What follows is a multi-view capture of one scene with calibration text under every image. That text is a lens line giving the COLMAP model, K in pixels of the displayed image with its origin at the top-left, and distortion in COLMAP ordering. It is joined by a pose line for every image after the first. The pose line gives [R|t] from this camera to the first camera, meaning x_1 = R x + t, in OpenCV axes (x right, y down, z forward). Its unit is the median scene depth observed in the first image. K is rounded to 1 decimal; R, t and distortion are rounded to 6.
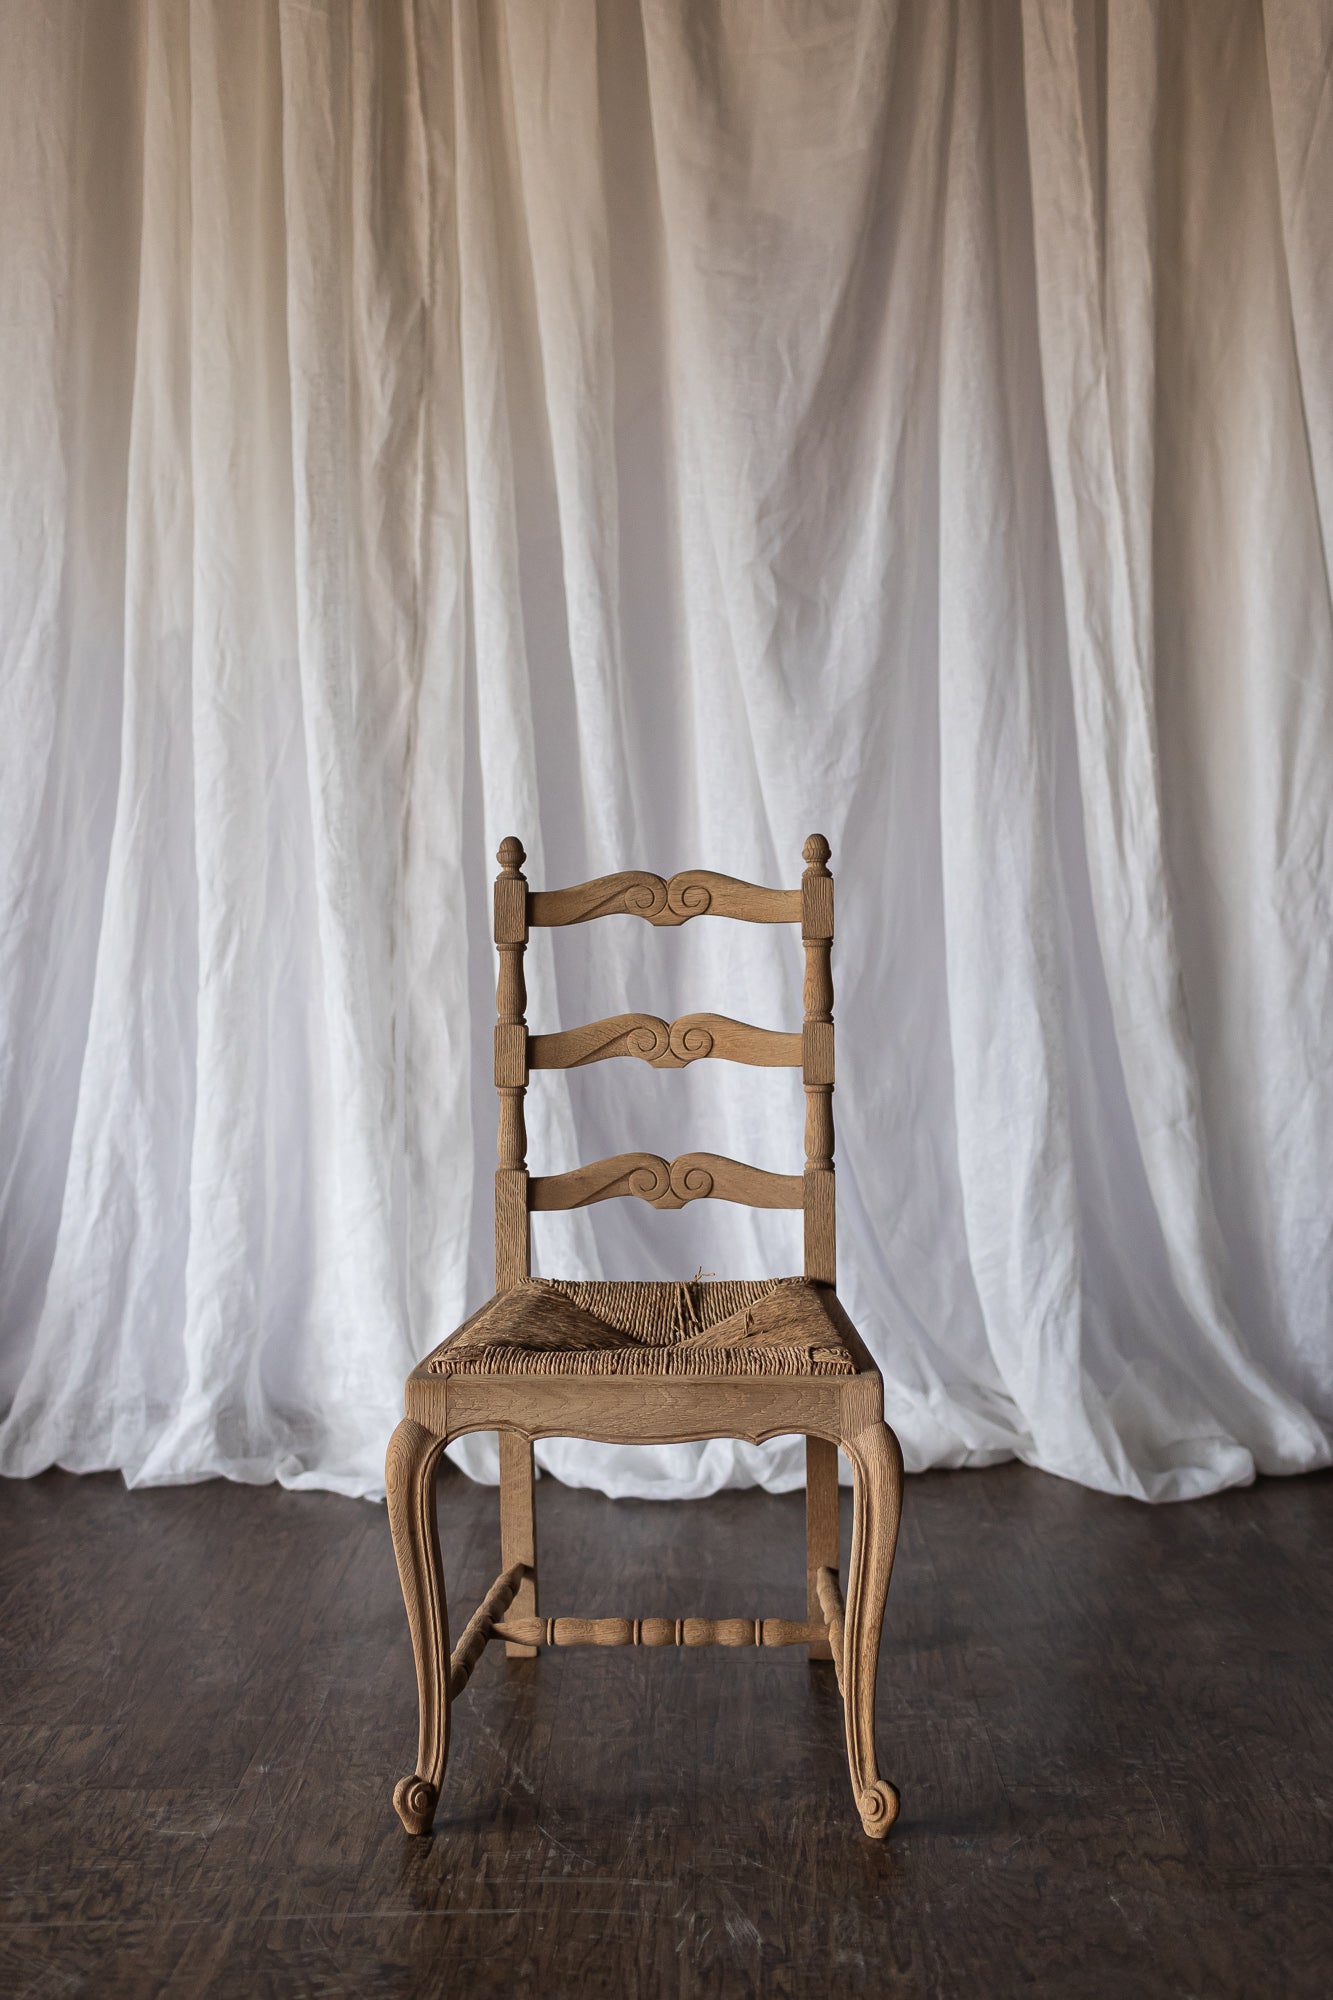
lens RADIAL K [[2006.2, 0, 661.5], [0, 2006.2, 998.2], [0, 0, 1]] dist [0.003381, 0.006817]
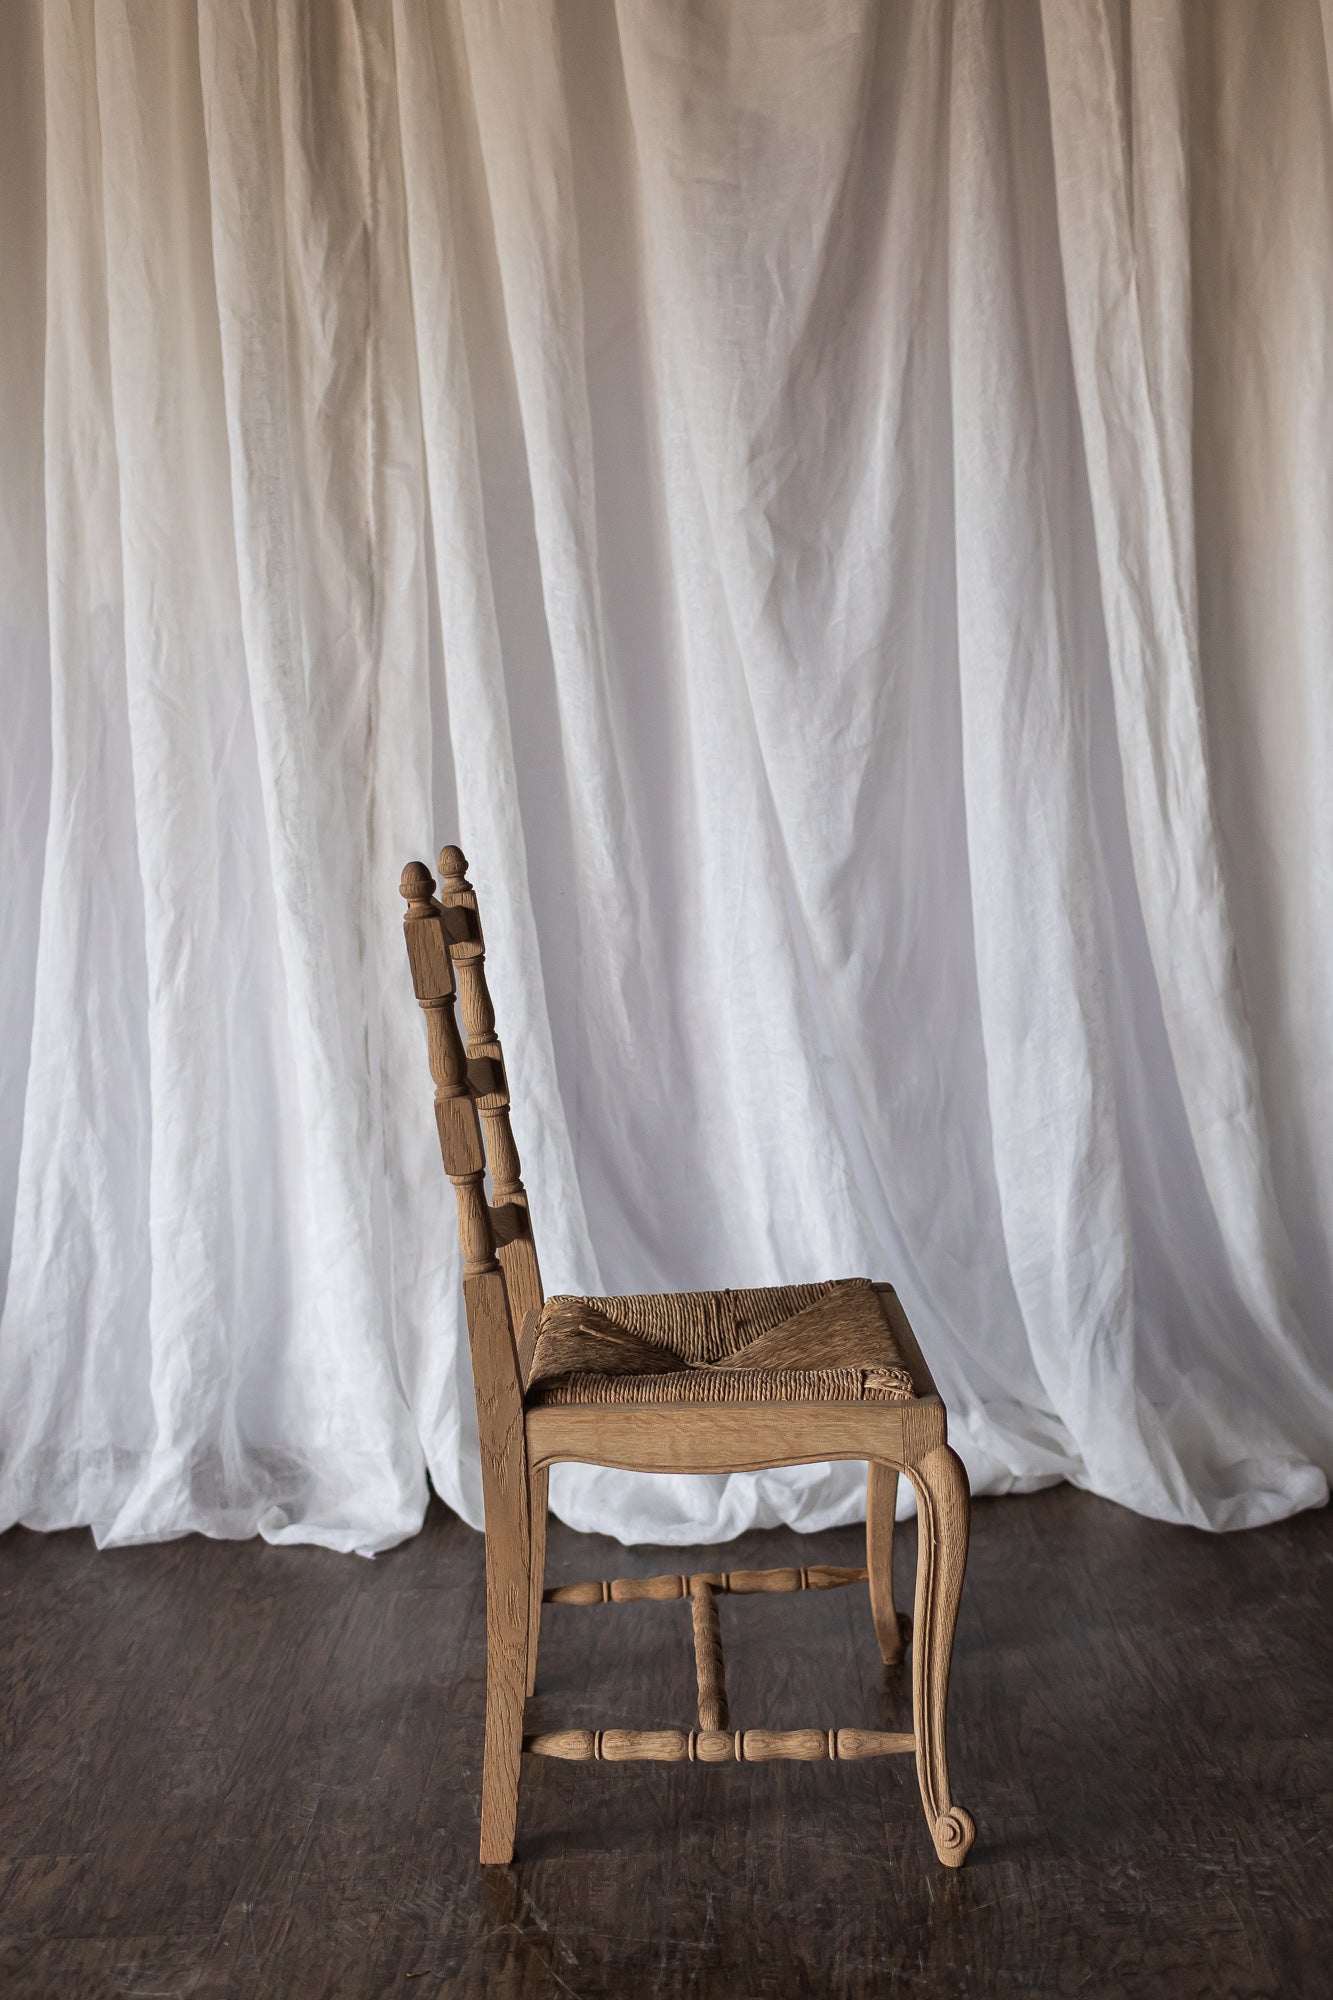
lens RADIAL K [[2101.7, 0, 661.8], [0, 2101.7, 999.1], [0, 0, 1]] dist [0.000140, 0.014161]
pose [[0.999387, -0.034821, -0.003743, 0.004075], [0.034955, 0.998352, 0.045505, -0.043022], [0.002152, -0.045608, 0.998957, 0.055345]]
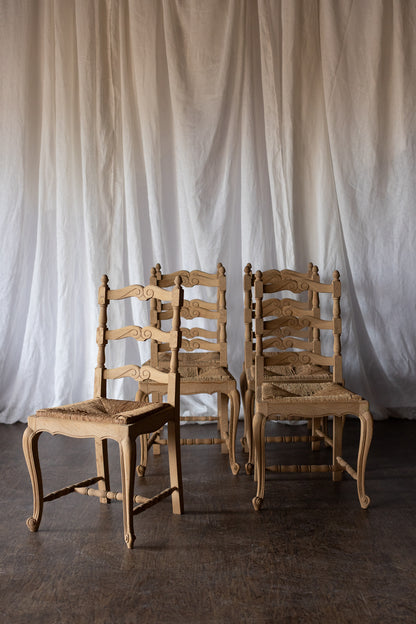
lens RADIAL K [[907.4, 0, 206.2], [0, 907.4, 312.7], [0, 0, 1]] dist [0.045961, -0.024971]
pose [[0.999695, -0.000123, 0.024700, 0.023555], [-0.000172, 0.999929, 0.011930, -0.001037], [-0.024699, -0.011930, 0.999624, -0.848135]]
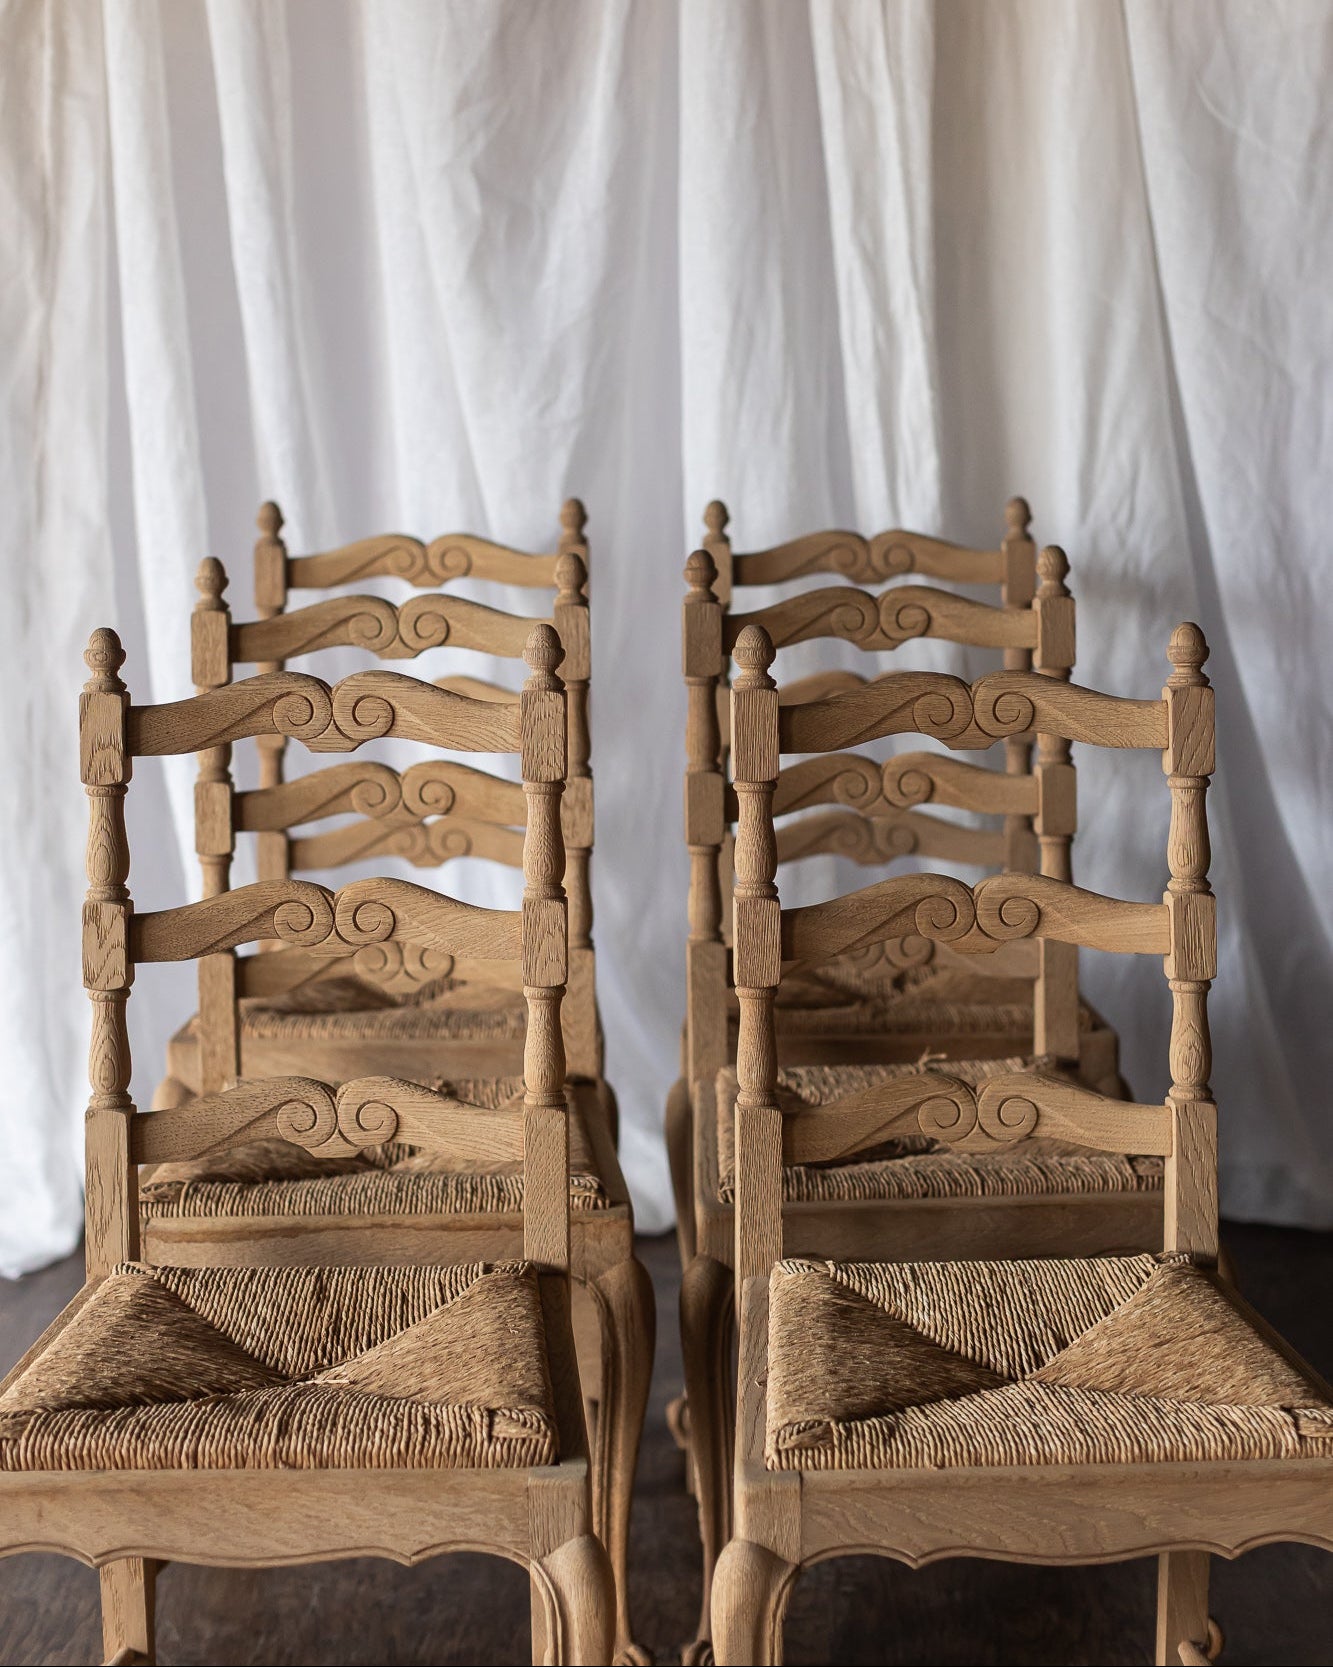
lens RADIAL K [[2979.9, 0, 660.0], [0, 2979.9, 660.1], [0, 0, 1]] dist [-0.002189, 0.137777]
pose [[0.999177, -0.002754, 0.040469, 0.081372], [-0.000238, 0.997276, 0.073758, -0.102594], [-0.040562, -0.073707, 0.996455, -0.249281]]
